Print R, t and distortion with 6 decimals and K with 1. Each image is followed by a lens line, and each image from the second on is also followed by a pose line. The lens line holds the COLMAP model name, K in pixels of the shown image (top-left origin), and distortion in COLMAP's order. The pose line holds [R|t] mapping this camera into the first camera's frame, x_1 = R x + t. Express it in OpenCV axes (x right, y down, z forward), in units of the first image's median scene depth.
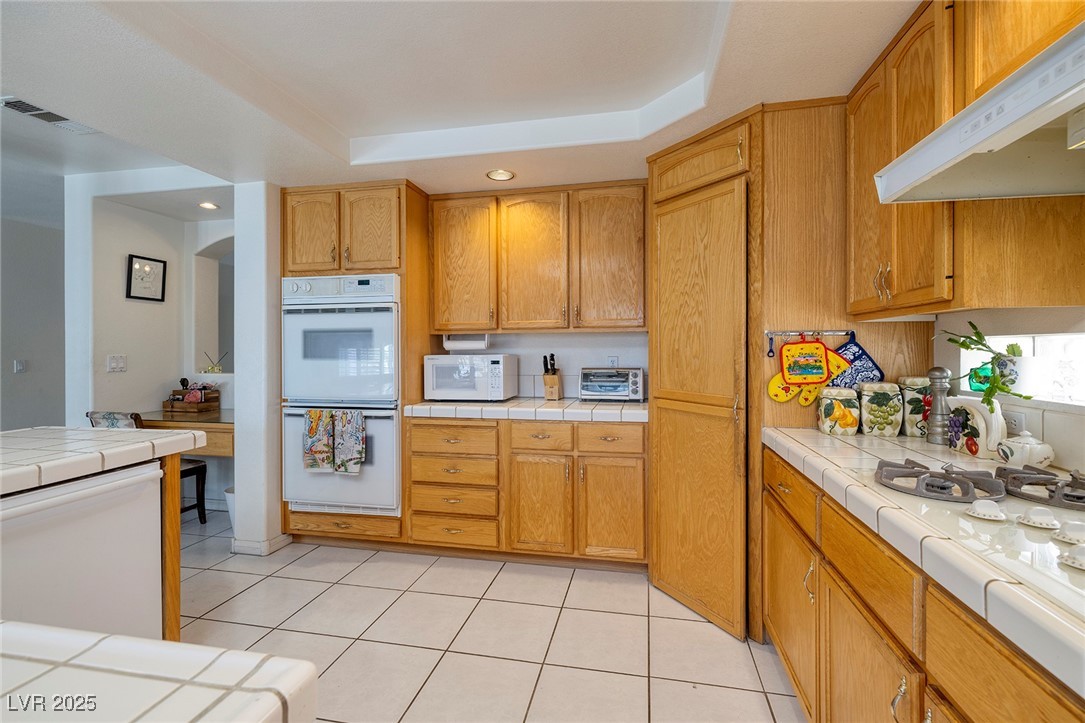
lens RADIAL K [[462.8, 0, 557.8], [0, 462.8, 354.0], [0, 0, 1]] dist [0.001896, -0.000801]
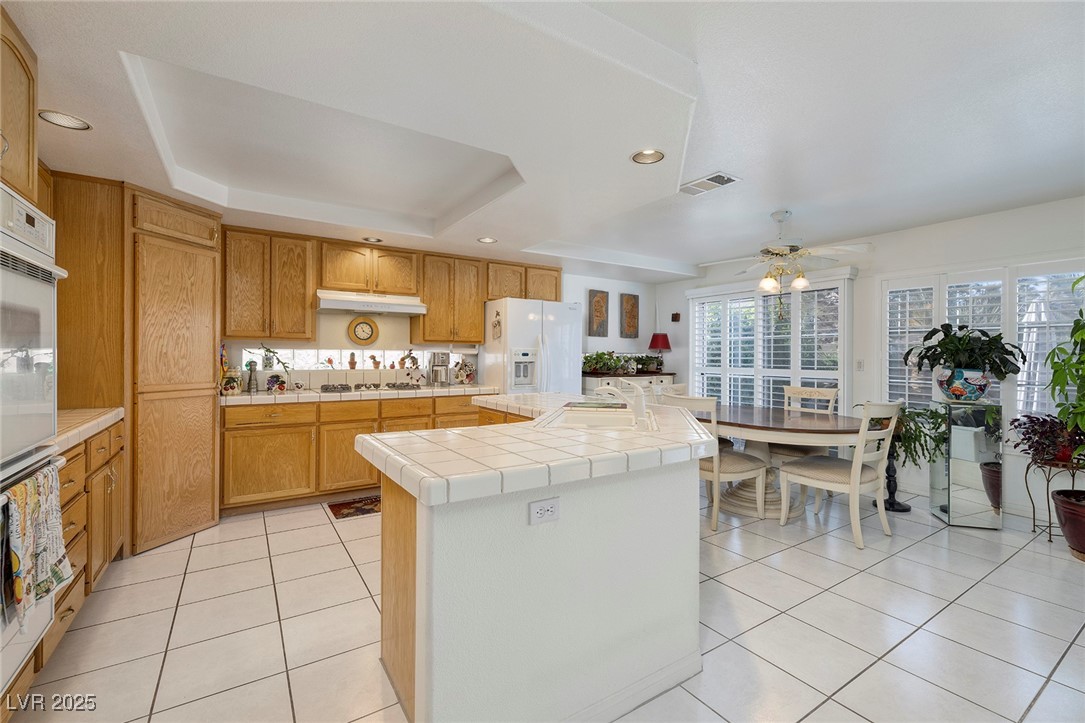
lens RADIAL K [[462.8, 0, 538.0], [0, 462.8, 352.6], [0, 0, 1]] dist [0.001896, -0.000801]
pose [[-0.681726, 0.001761, 0.731606, -1.173910], [0.000905, 0.999998, -0.001565, -0.006215], [-0.731607, -0.000405, -0.681726, 0.924717]]
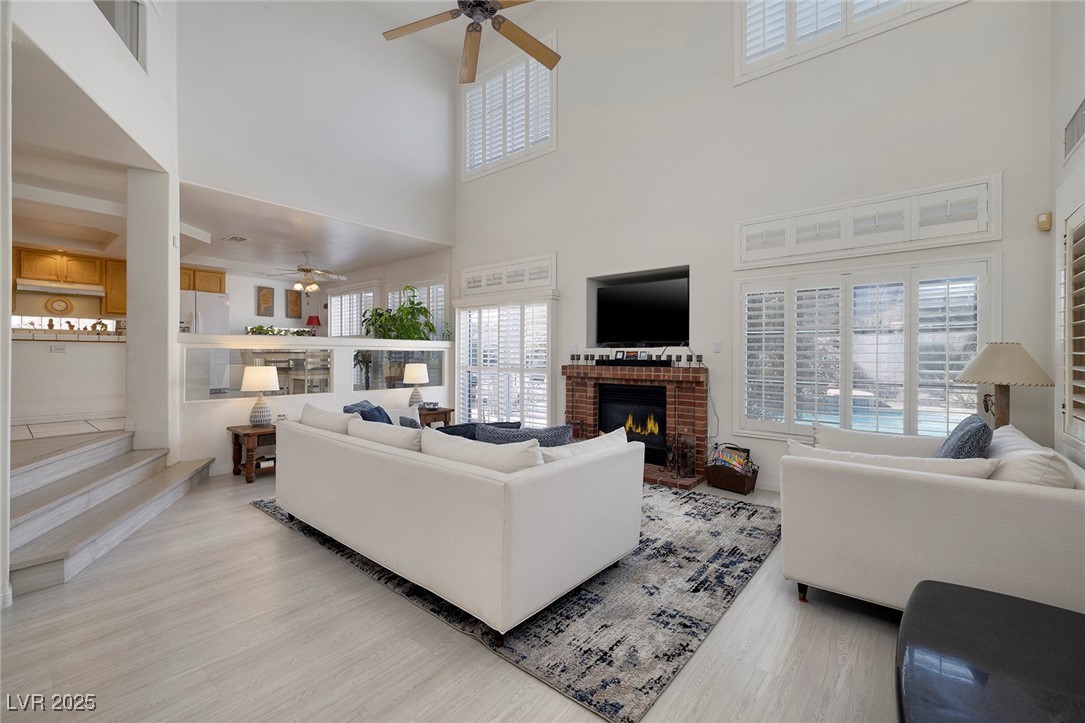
lens RADIAL K [[462.8, 0, 545.0], [0, 462.8, 357.5], [0, 0, 1]] dist [0.001896, -0.000801]
pose [[-0.879980, -0.006889, 0.474960, -3.252368], [-0.000238, 0.999901, 0.014061, 0.173341], [-0.475010, 0.012260, -0.879895, 1.272843]]
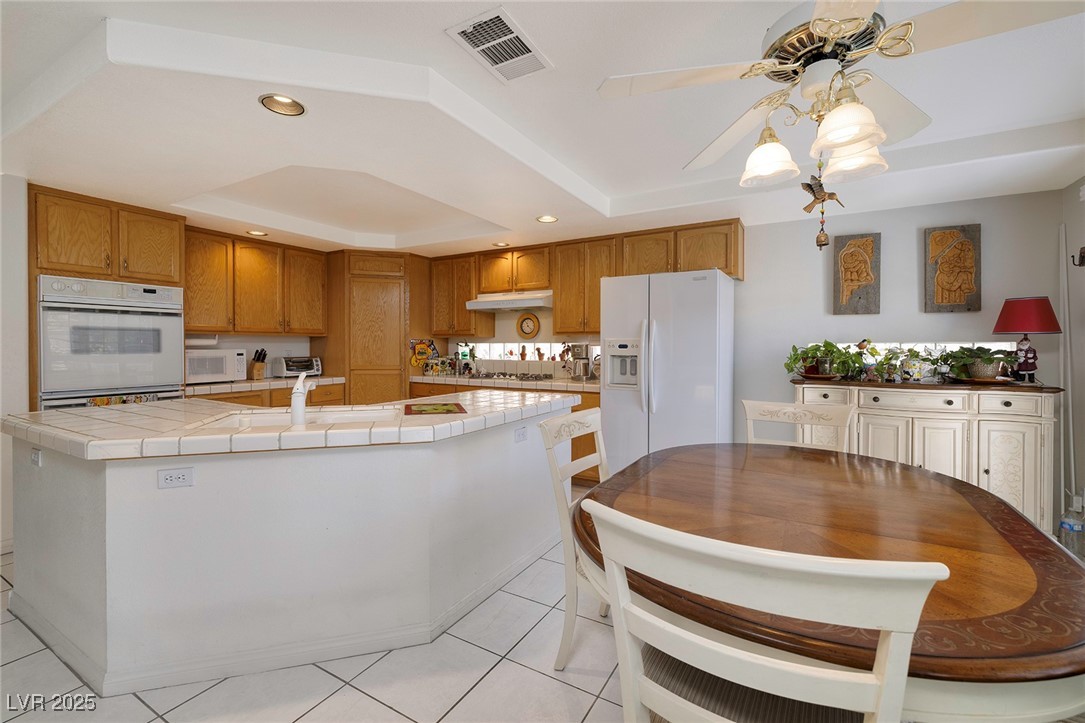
lens RADIAL K [[462.8, 0, 542.5], [0, 462.8, 353.1], [0, 0, 1]] dist [0.001896, -0.000801]
pose [[0.336090, -0.009944, 0.941777, -1.244425], [0.004393, 0.999950, 0.008991, 0.005139], [-0.941820, 0.001115, 0.336117, -0.411543]]
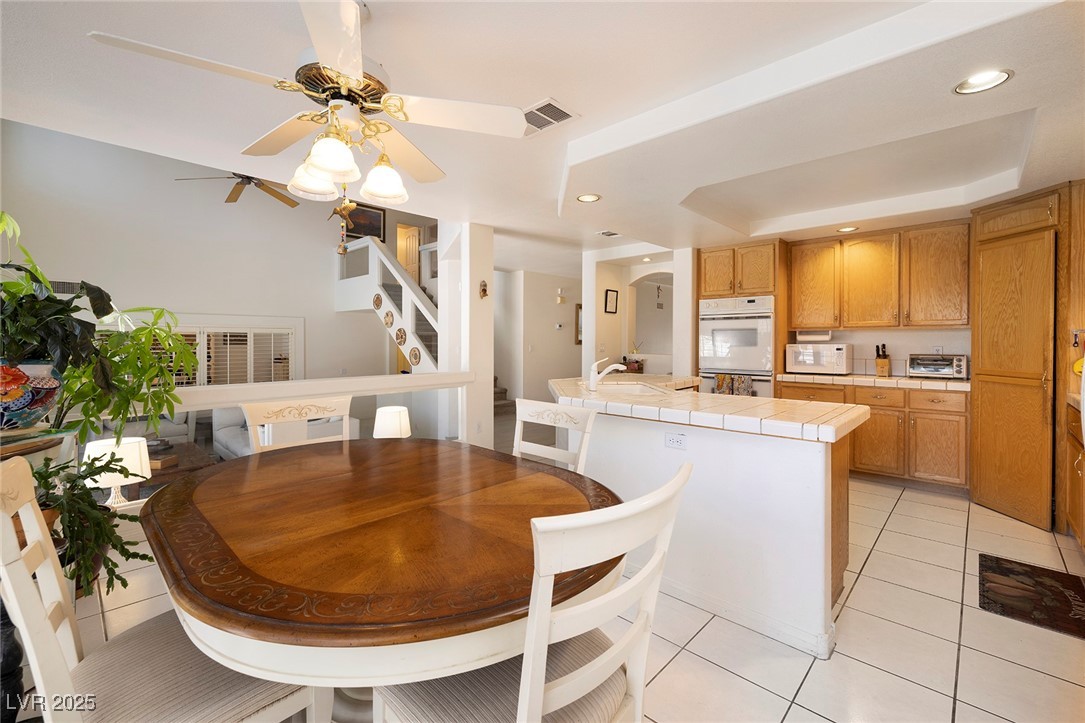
lens RADIAL K [[462.8, 0, 553.4], [0, 462.8, 344.8], [0, 0, 1]] dist [0.001896, -0.000801]
pose [[0.848947, 0.008387, -0.528412, -0.134967], [-0.007935, 0.999964, 0.003124, 0.006239], [0.528419, 0.001540, 0.848983, -0.840355]]
